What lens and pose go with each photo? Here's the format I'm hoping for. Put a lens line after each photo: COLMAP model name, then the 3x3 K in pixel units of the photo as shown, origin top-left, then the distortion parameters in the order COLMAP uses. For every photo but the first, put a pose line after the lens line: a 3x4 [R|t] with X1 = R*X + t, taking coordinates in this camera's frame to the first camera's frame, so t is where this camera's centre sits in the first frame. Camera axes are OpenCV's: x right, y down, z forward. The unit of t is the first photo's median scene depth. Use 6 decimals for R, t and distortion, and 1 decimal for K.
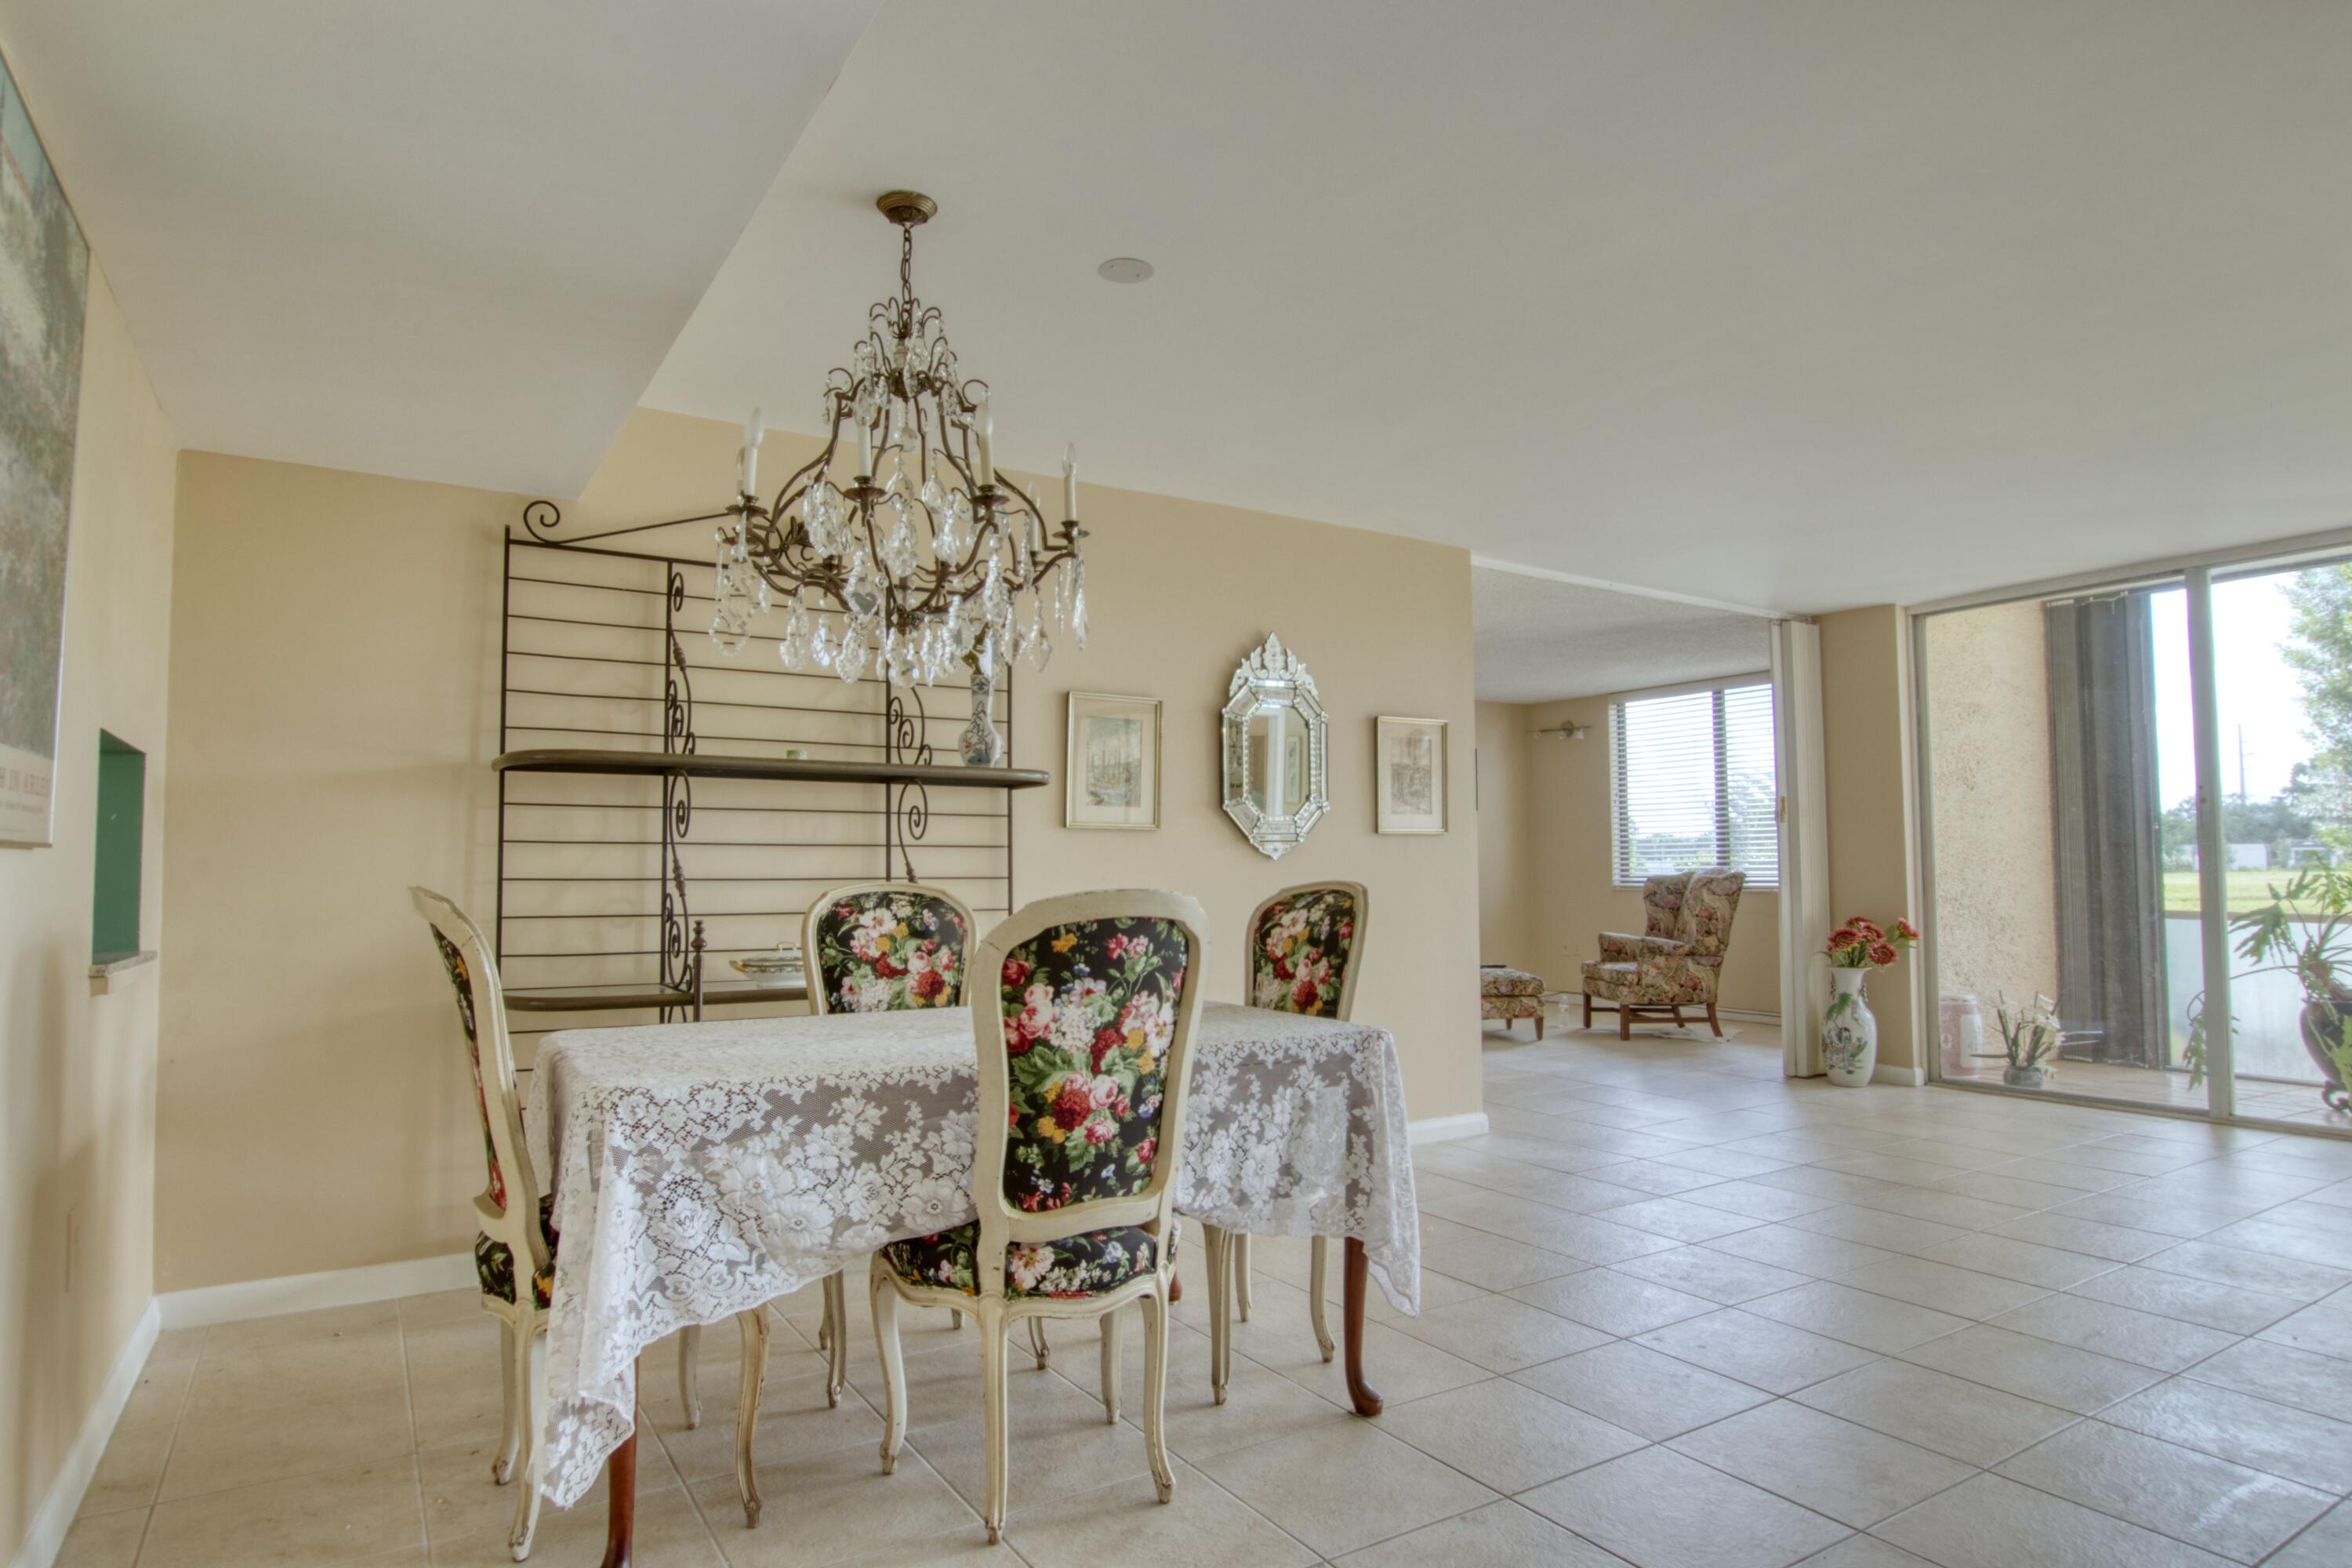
lens RADIAL K [[1305.6, 0, 1176.0], [0, 1305.6, 784.0], [0, 0, 1]] dist [-0.022995, -0.000673]
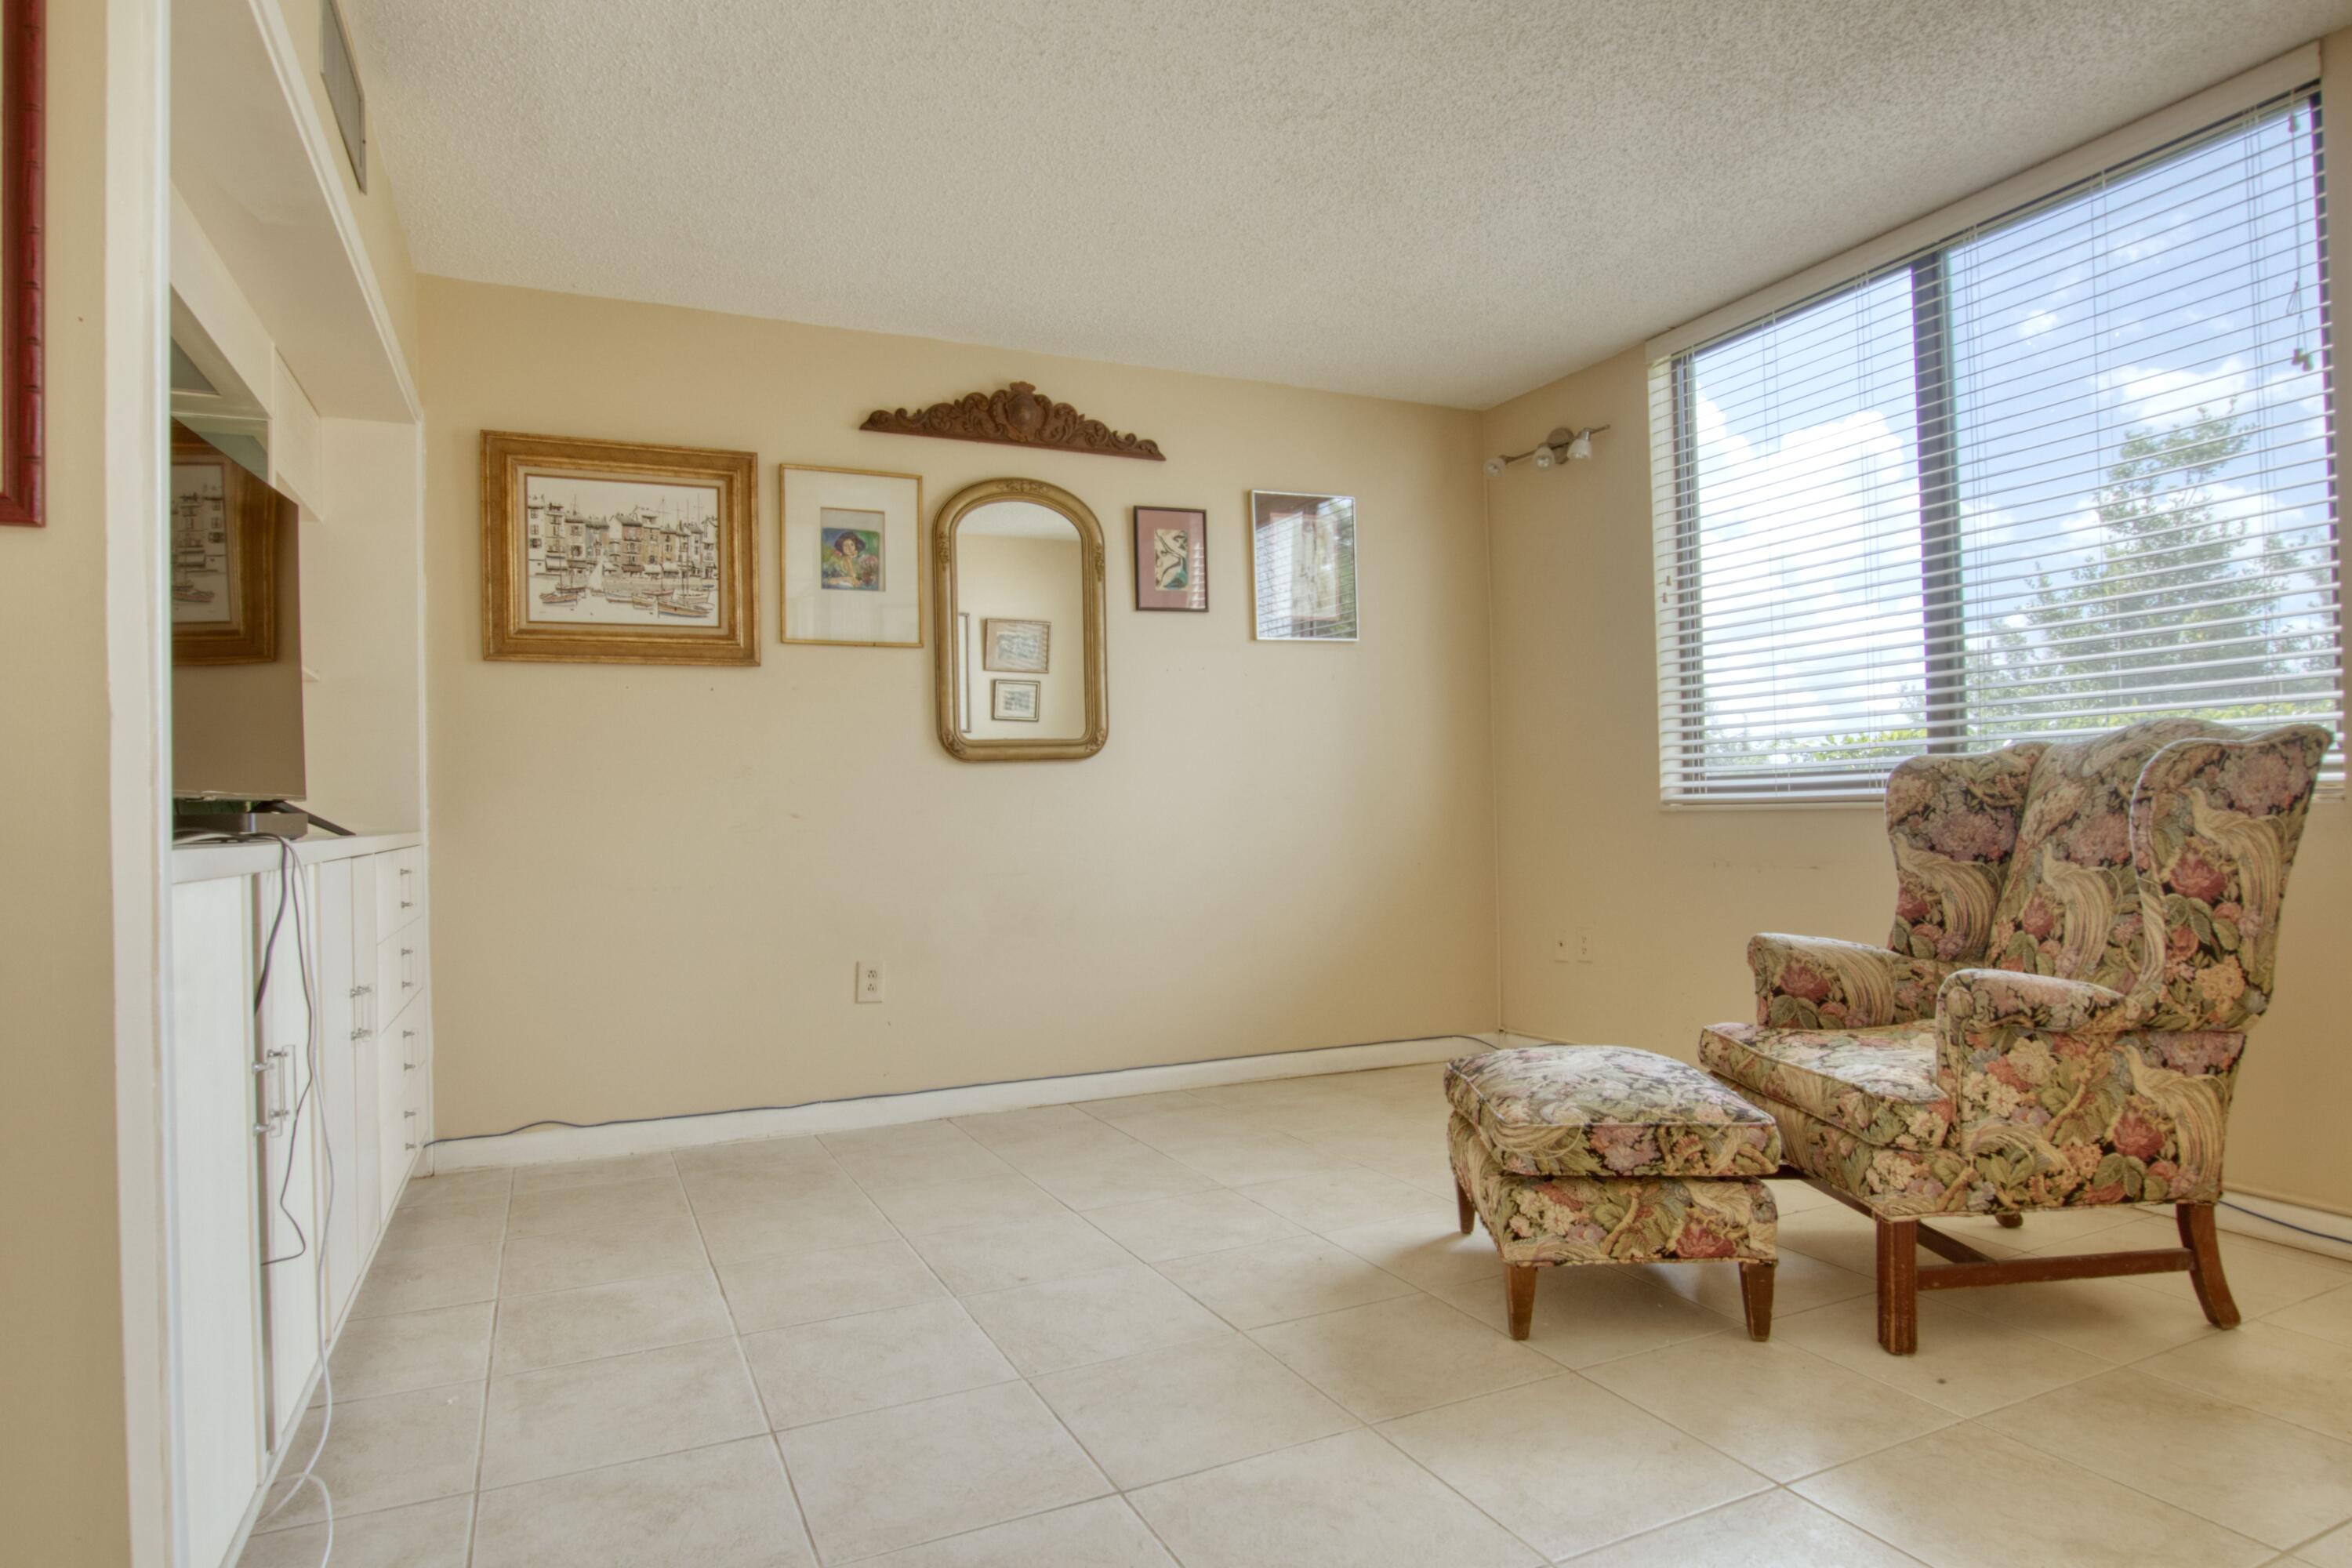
lens RADIAL K [[1305.6, 0, 1176.0], [0, 1305.6, 784.0], [0, 0, 1]] dist [-0.022995, -0.000673]
pose [[0.996320, -0.025981, 0.081678, 0.175809], [0.021426, 0.998192, 0.056151, 0.060501], [-0.082989, -0.054195, 0.995076, 0.752473]]
